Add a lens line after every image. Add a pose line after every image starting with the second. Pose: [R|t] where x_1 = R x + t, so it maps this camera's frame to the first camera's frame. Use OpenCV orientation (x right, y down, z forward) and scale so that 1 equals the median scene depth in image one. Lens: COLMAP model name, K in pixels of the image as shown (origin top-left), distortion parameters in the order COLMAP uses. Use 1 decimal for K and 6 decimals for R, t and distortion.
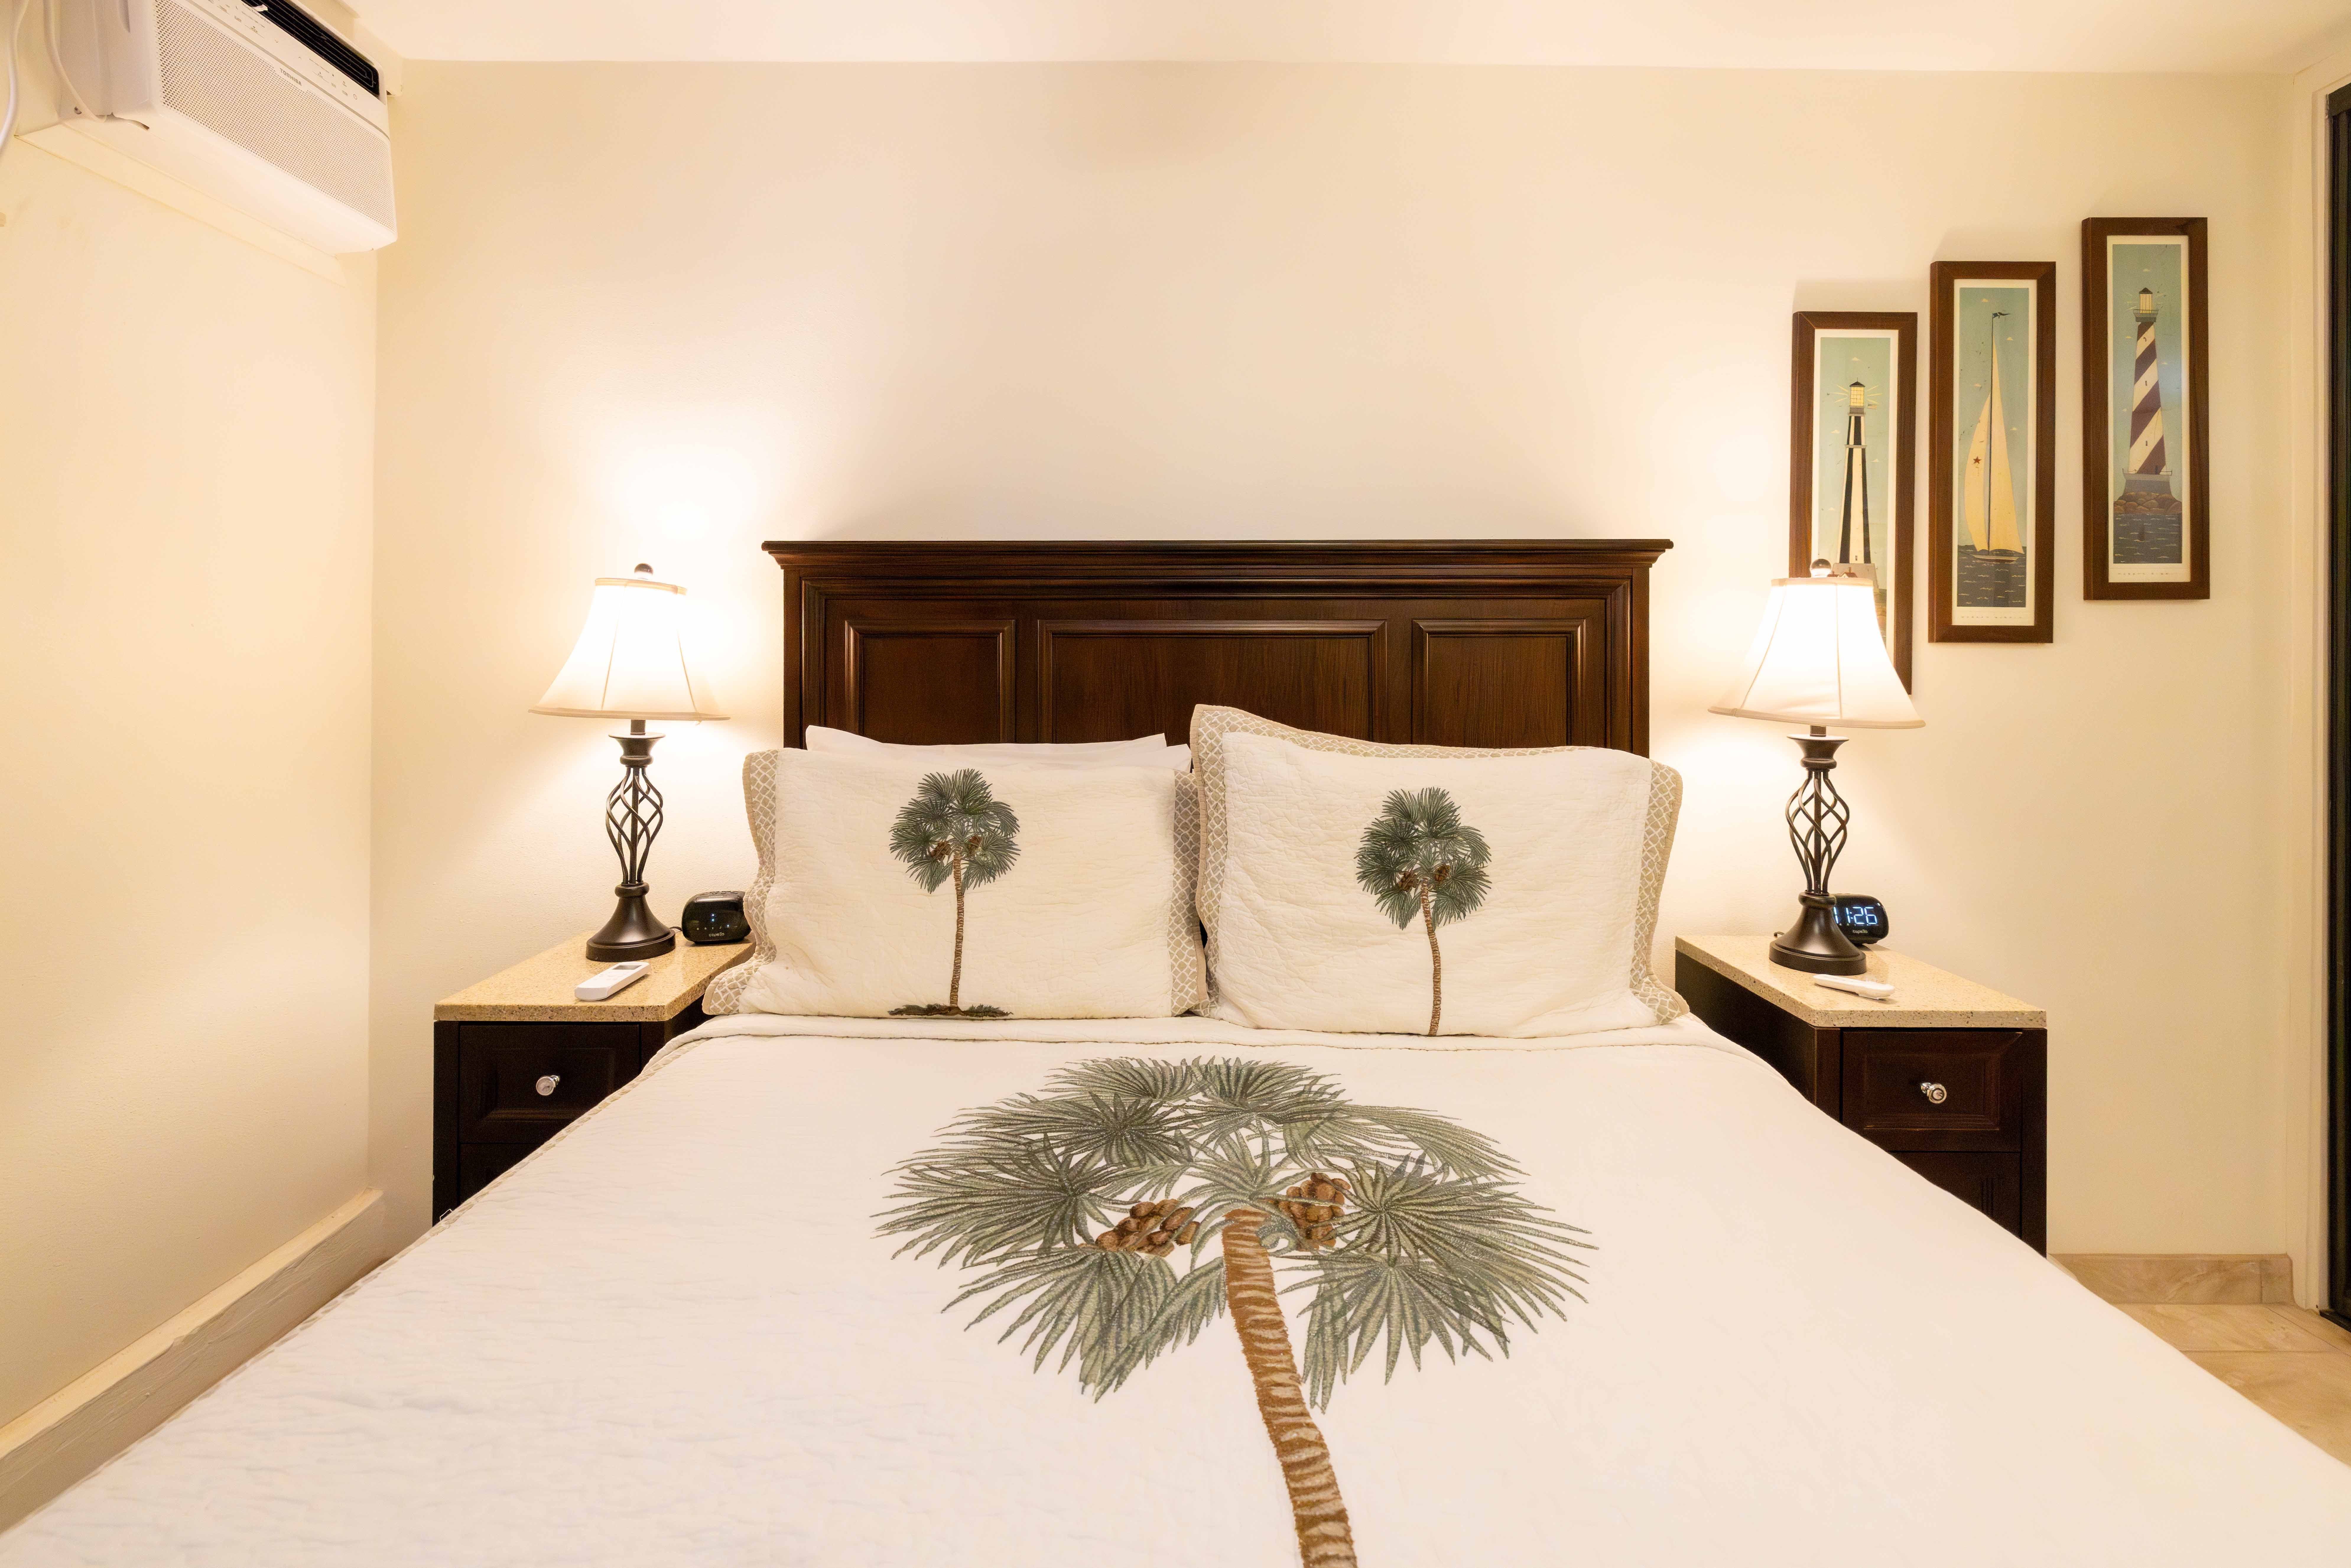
lens RADIAL K [[1014.4, 0, 1172.9], [0, 1014.4, 662.6], [0, 0, 1]] dist [-0.000749, 0.000035]
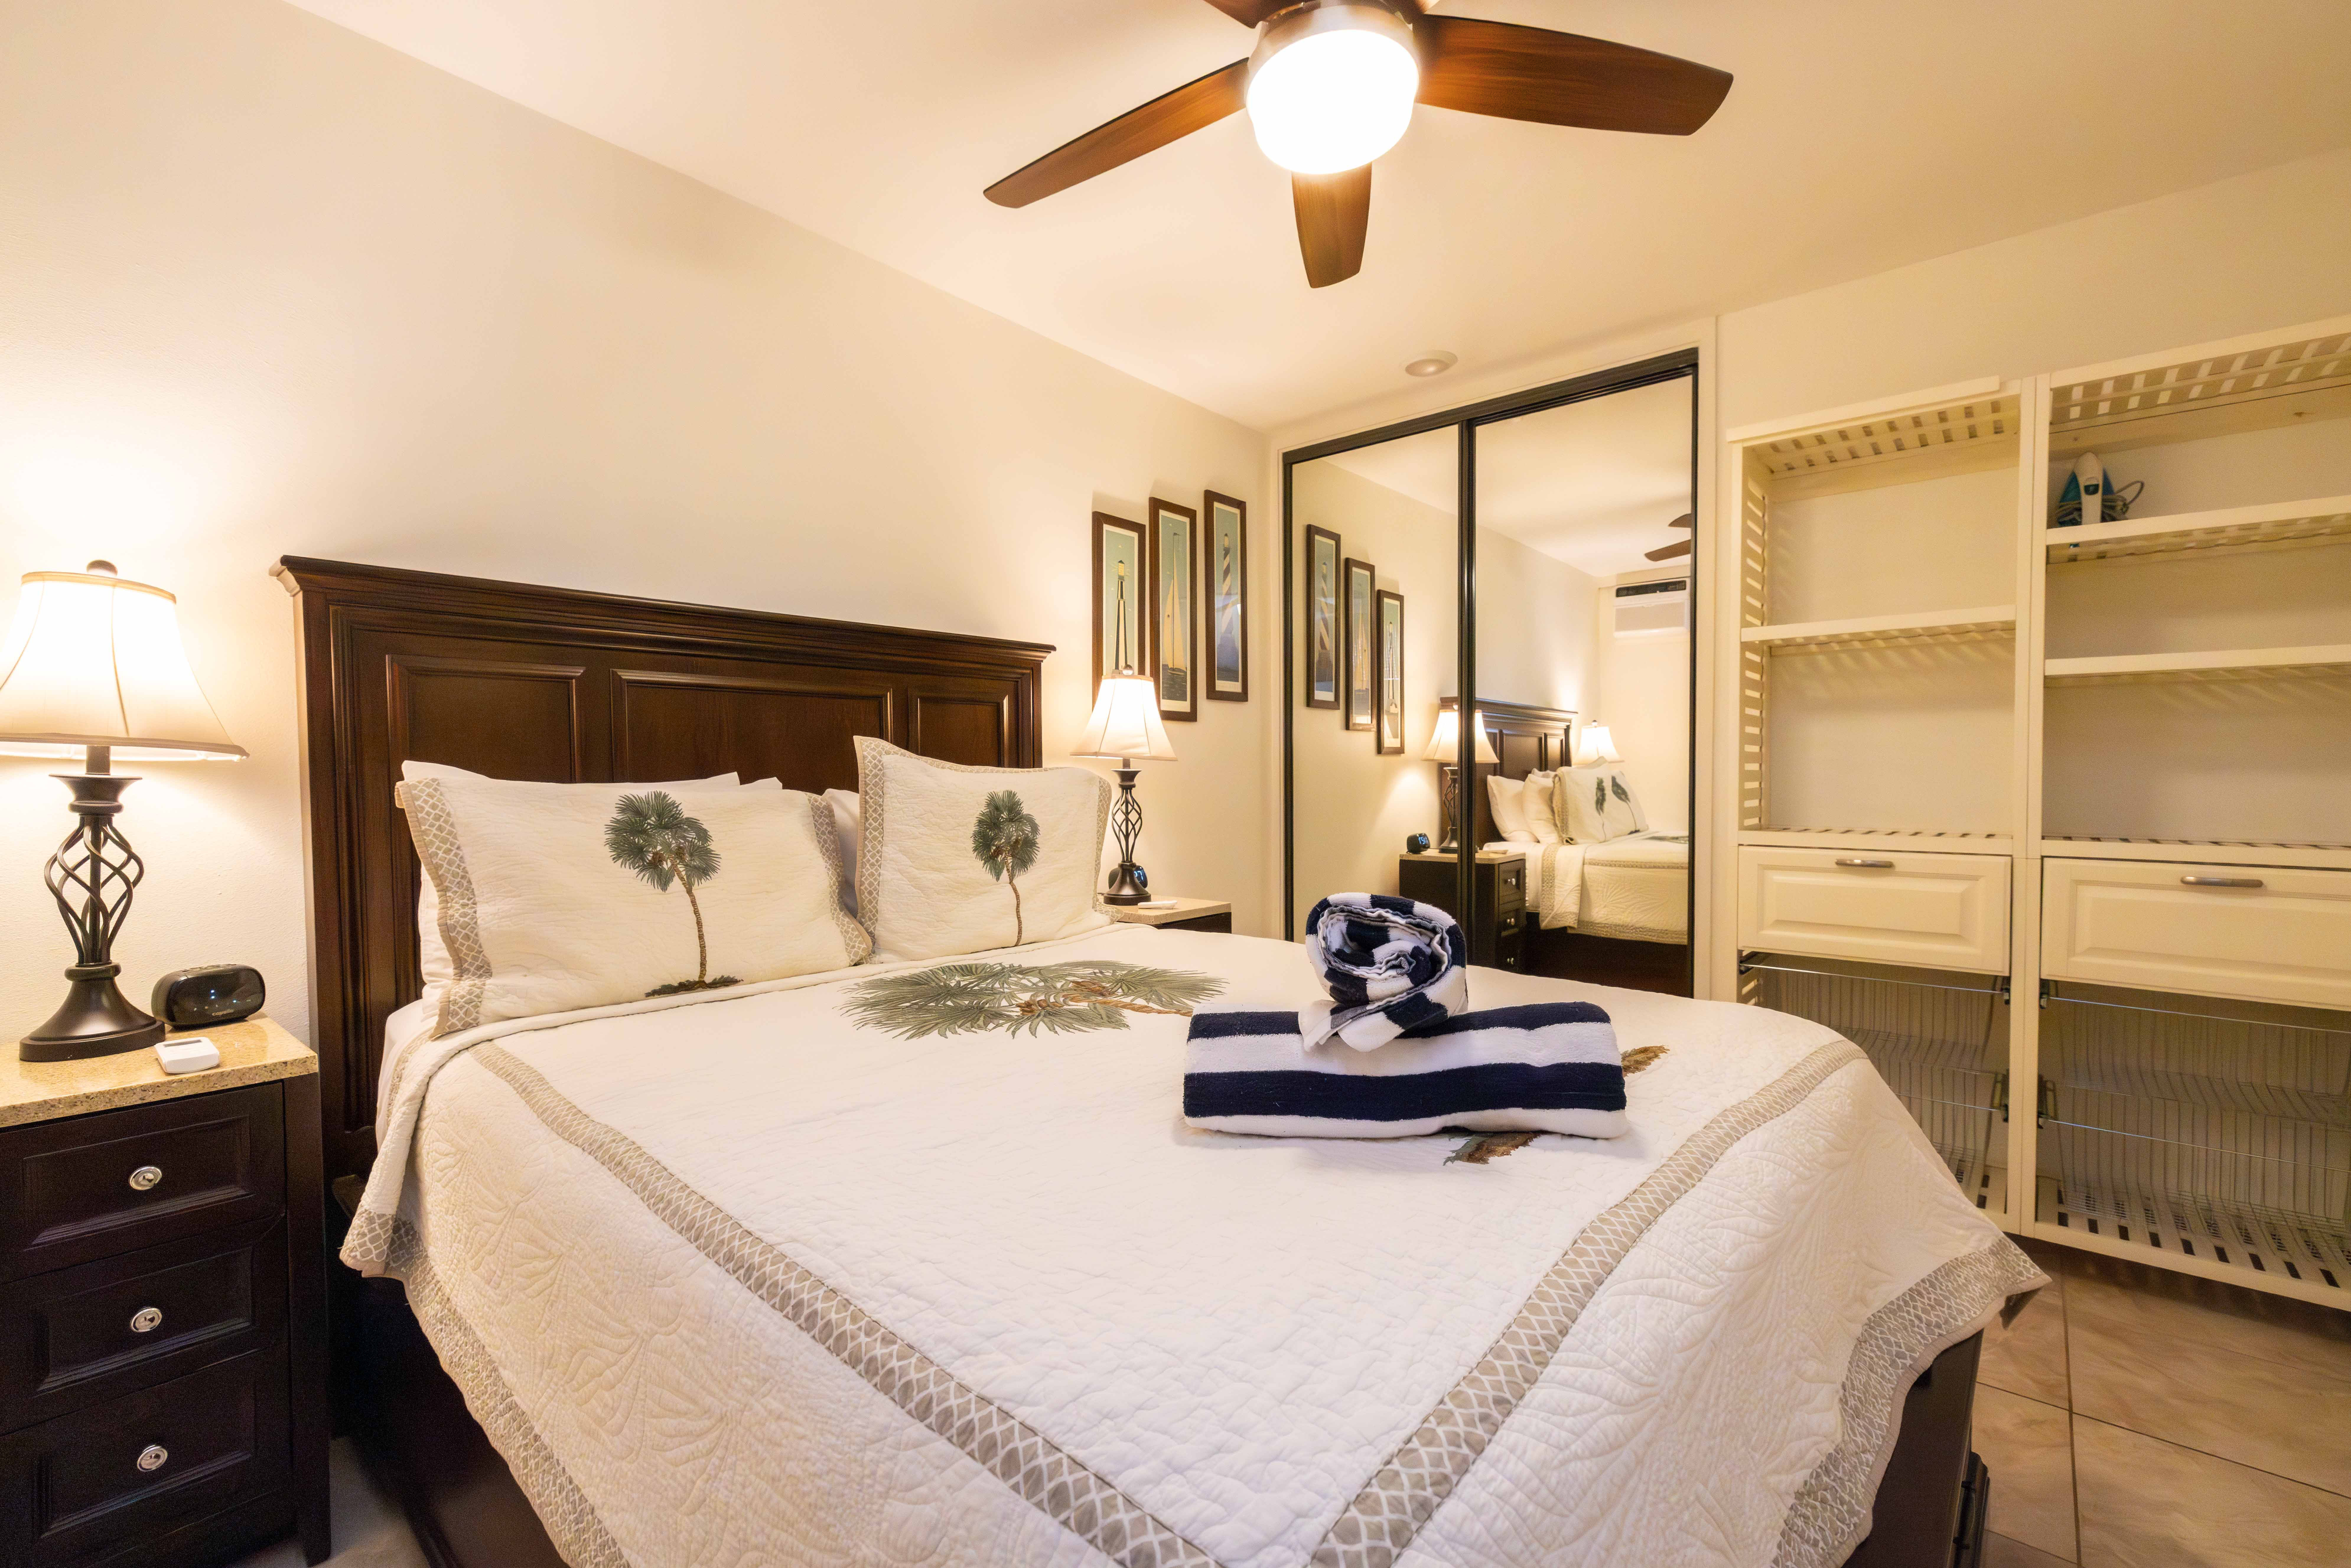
lens RADIAL K [[1009.2, 0, 1158.0], [0, 1009.2, 783.8], [0, 0, 1]] dist [0.002083, 0.000645]
pose [[0.660258, -0.014341, 0.750902, -0.688640], [0.003041, 0.999861, 0.016421, 0.080206], [-0.751033, -0.008558, 0.660209, -0.180517]]
